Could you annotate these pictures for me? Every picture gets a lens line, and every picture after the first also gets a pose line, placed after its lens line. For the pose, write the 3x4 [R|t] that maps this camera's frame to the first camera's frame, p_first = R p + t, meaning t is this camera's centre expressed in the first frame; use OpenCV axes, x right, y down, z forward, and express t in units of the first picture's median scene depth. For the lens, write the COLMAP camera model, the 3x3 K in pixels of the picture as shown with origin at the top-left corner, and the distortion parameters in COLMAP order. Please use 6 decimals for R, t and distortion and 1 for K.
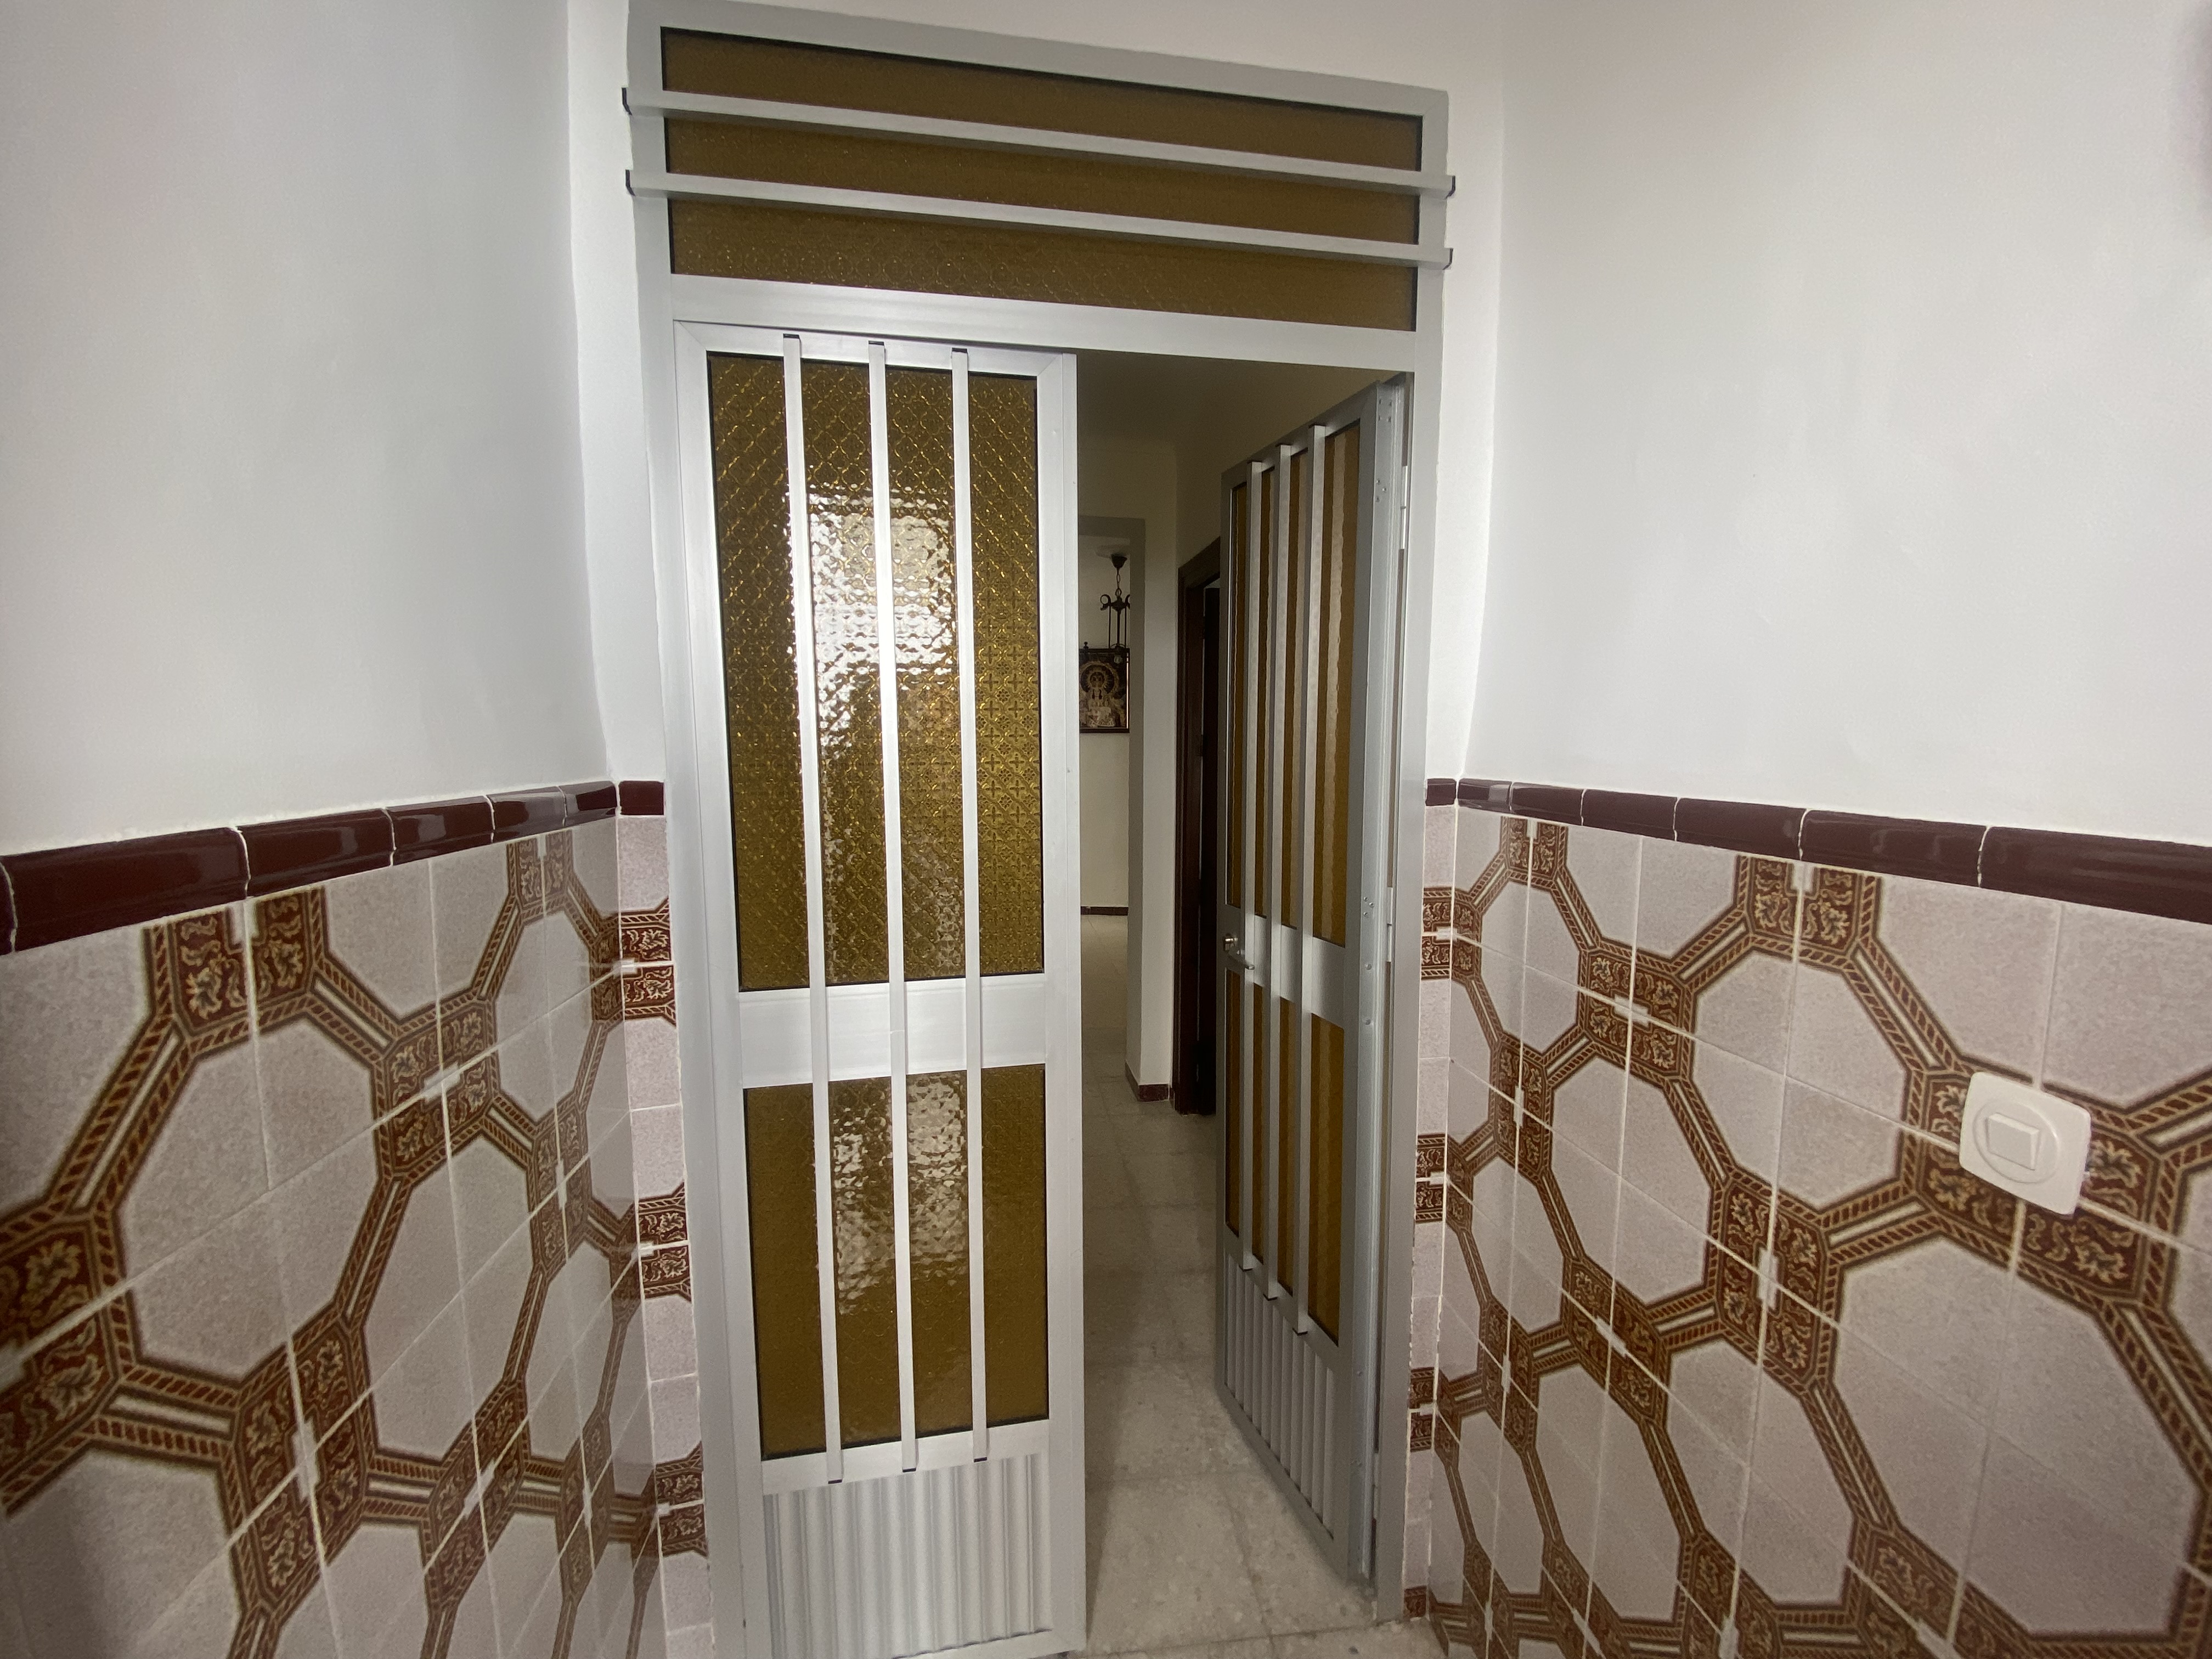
lens RADIAL K [[899.6, 0, 1106.0], [0, 899.6, 836.5], [0, 0, 1]] dist [0.020556, -0.018239]
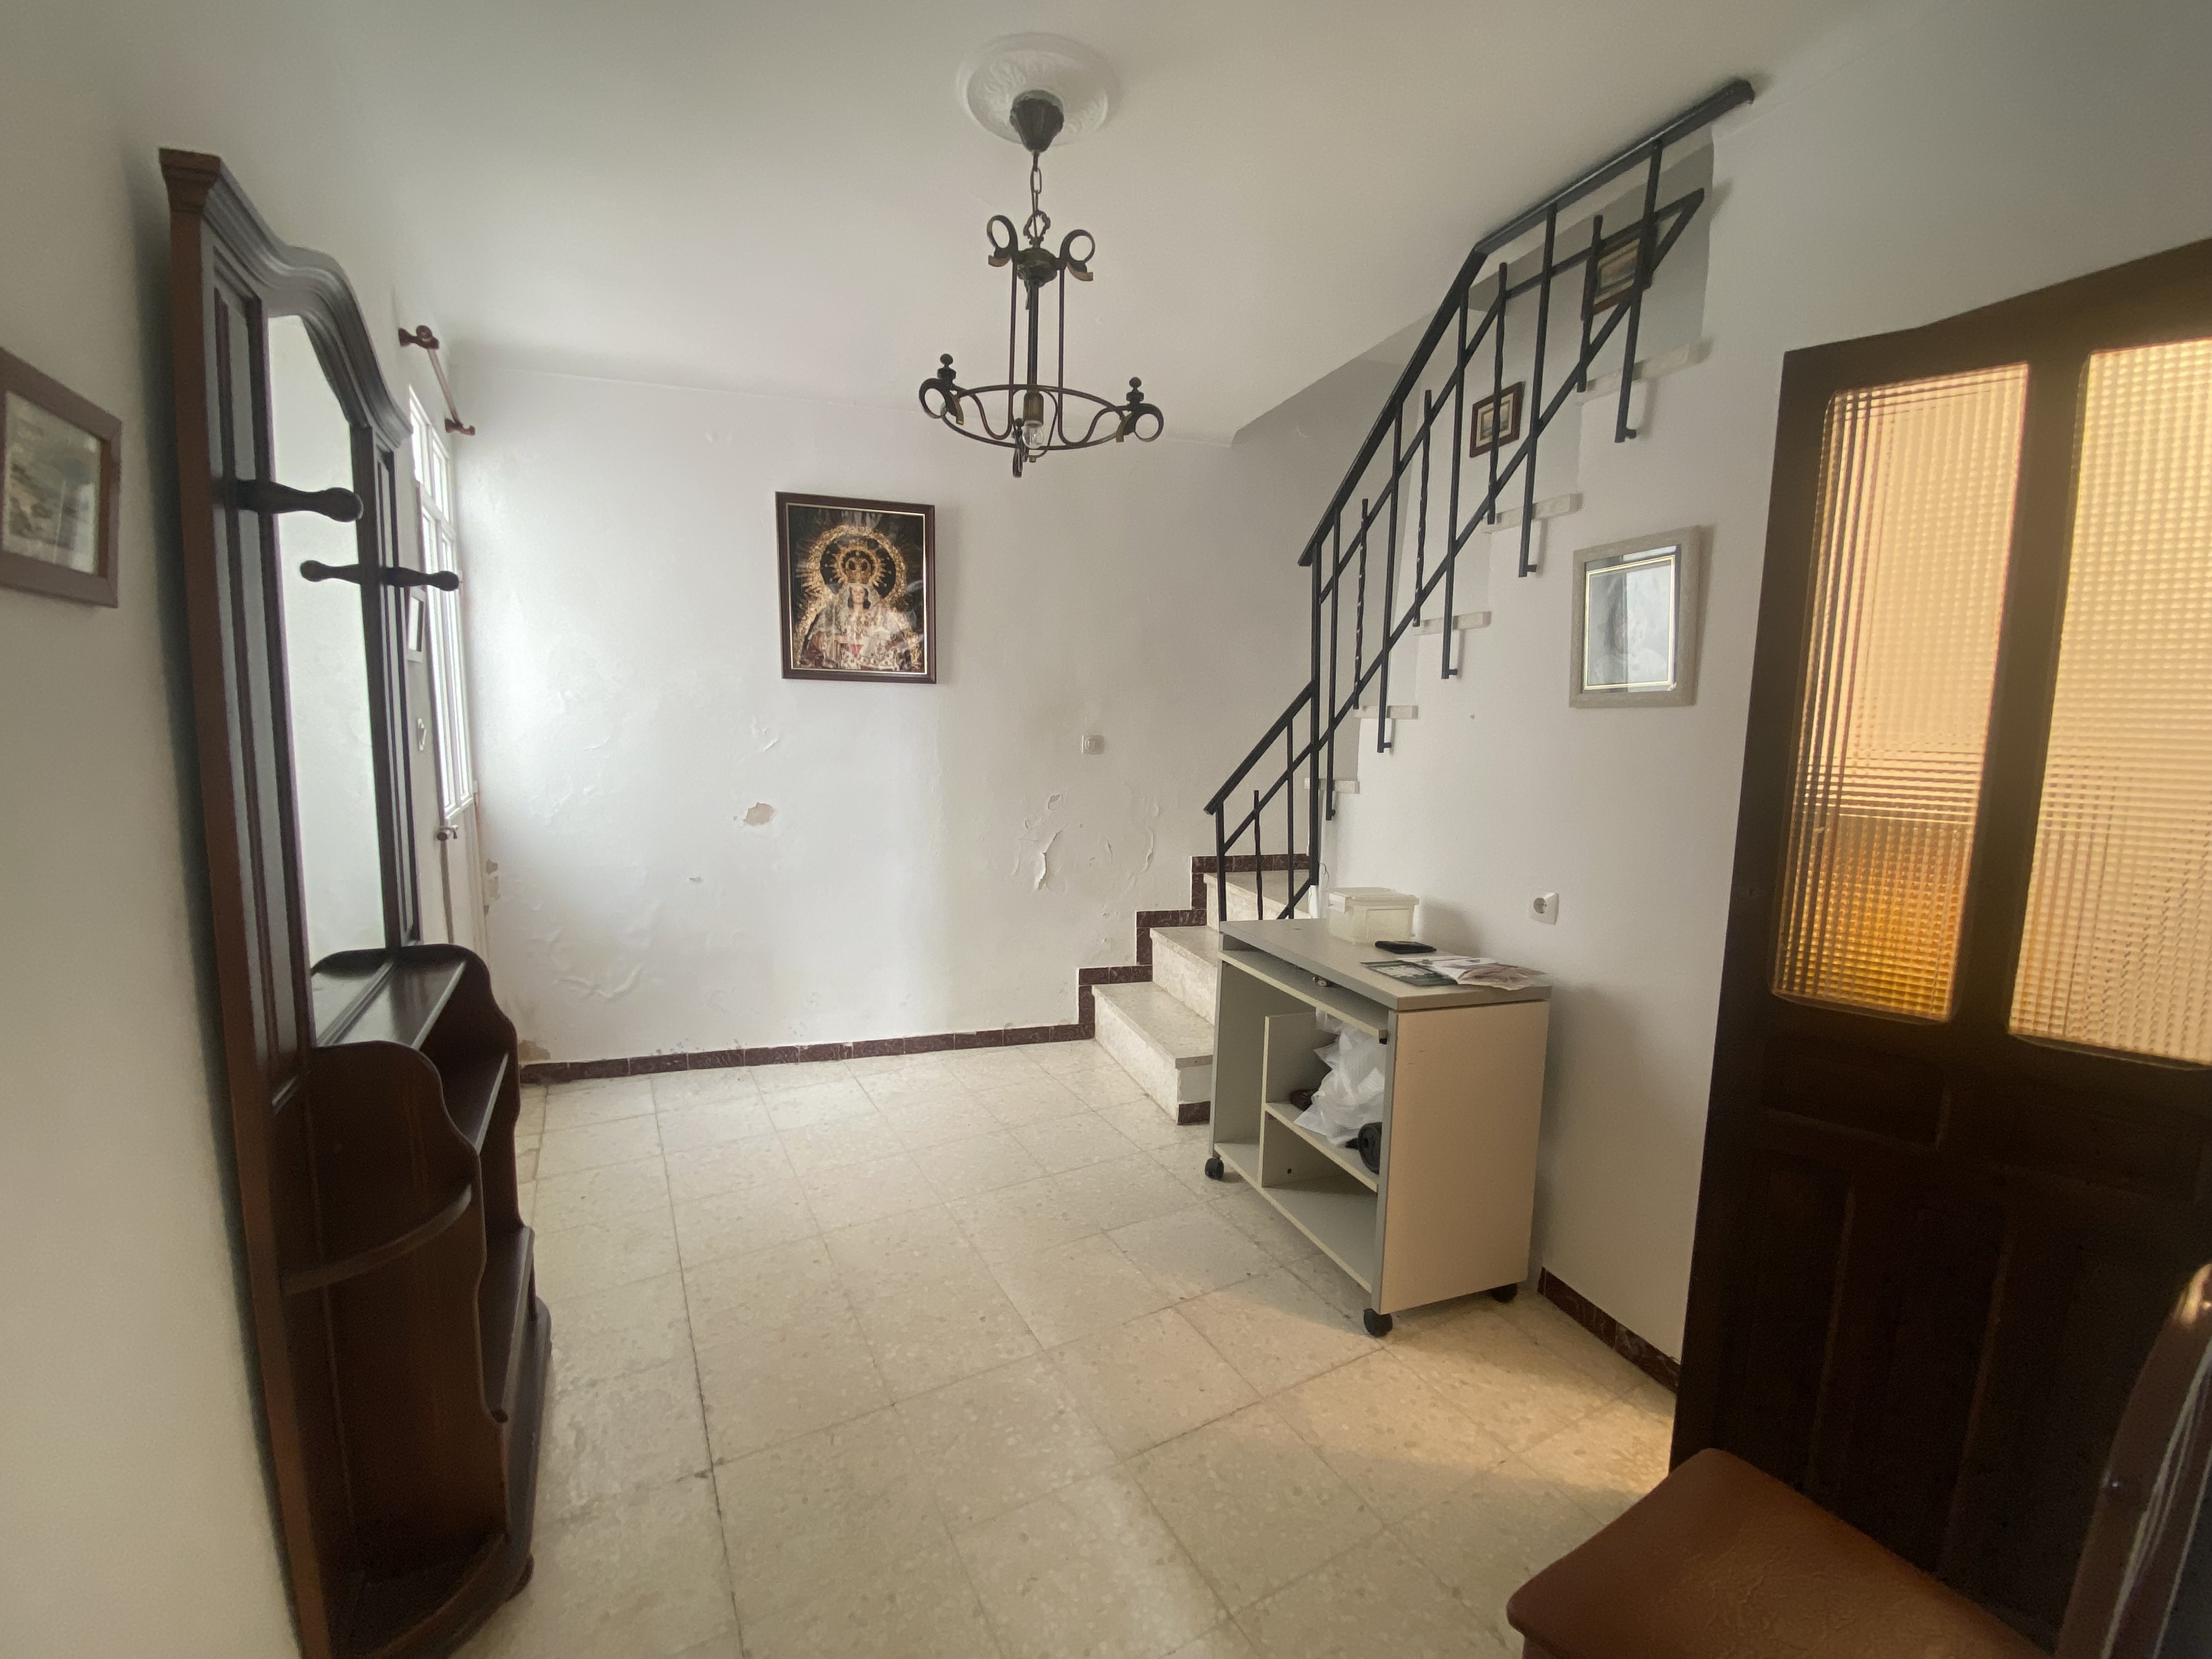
lens RADIAL K [[897.6, 0, 1105.4], [0, 897.6, 837.9], [0, 0, 1]] dist [0.016195, -0.018377]
pose [[0.927062, -0.028204, 0.373845, -0.093034], [0.022875, 0.999564, 0.018685, -0.050765], [-0.374209, -0.008771, 0.927303, 0.680207]]
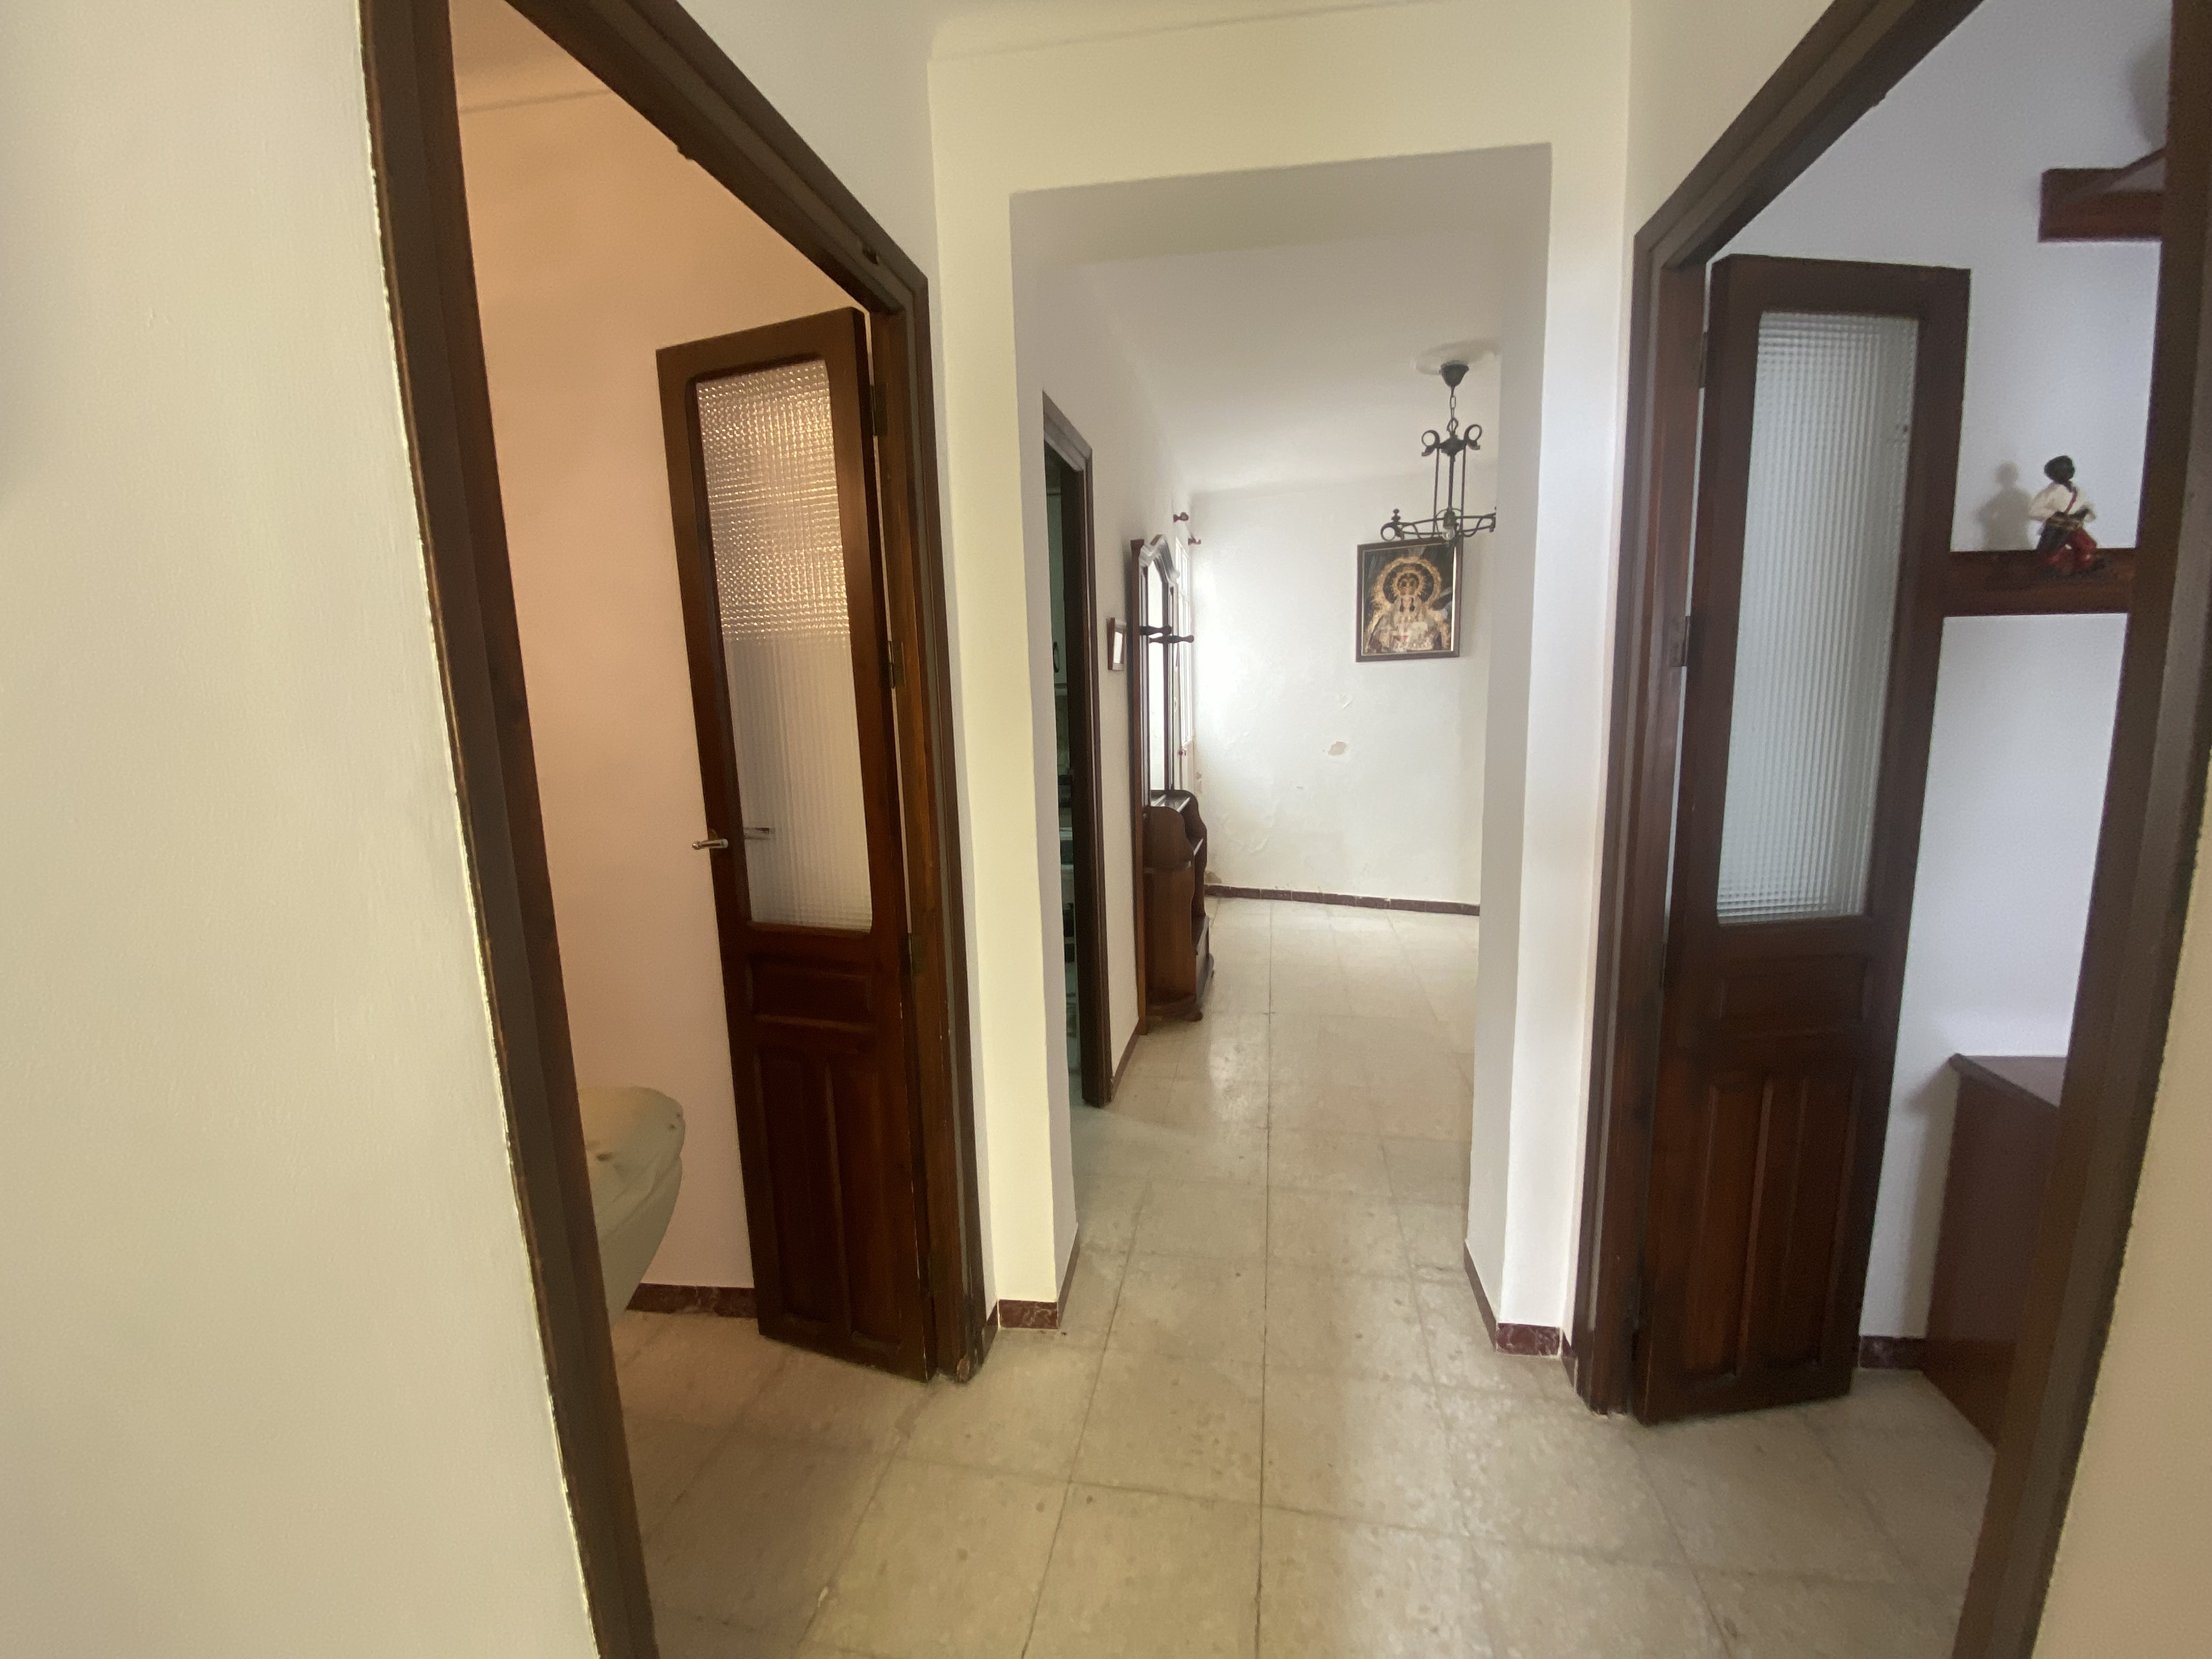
lens RADIAL K [[910.1, 0, 1092.5], [0, 910.1, 841.4], [0, 0, 1]] dist [0.018225, -0.021370]
pose [[0.946897, 0.023276, -0.320693, -0.013122], [-0.005587, 0.998417, 0.055970, -0.012164], [0.321488, -0.051206, 0.945528, 0.292810]]
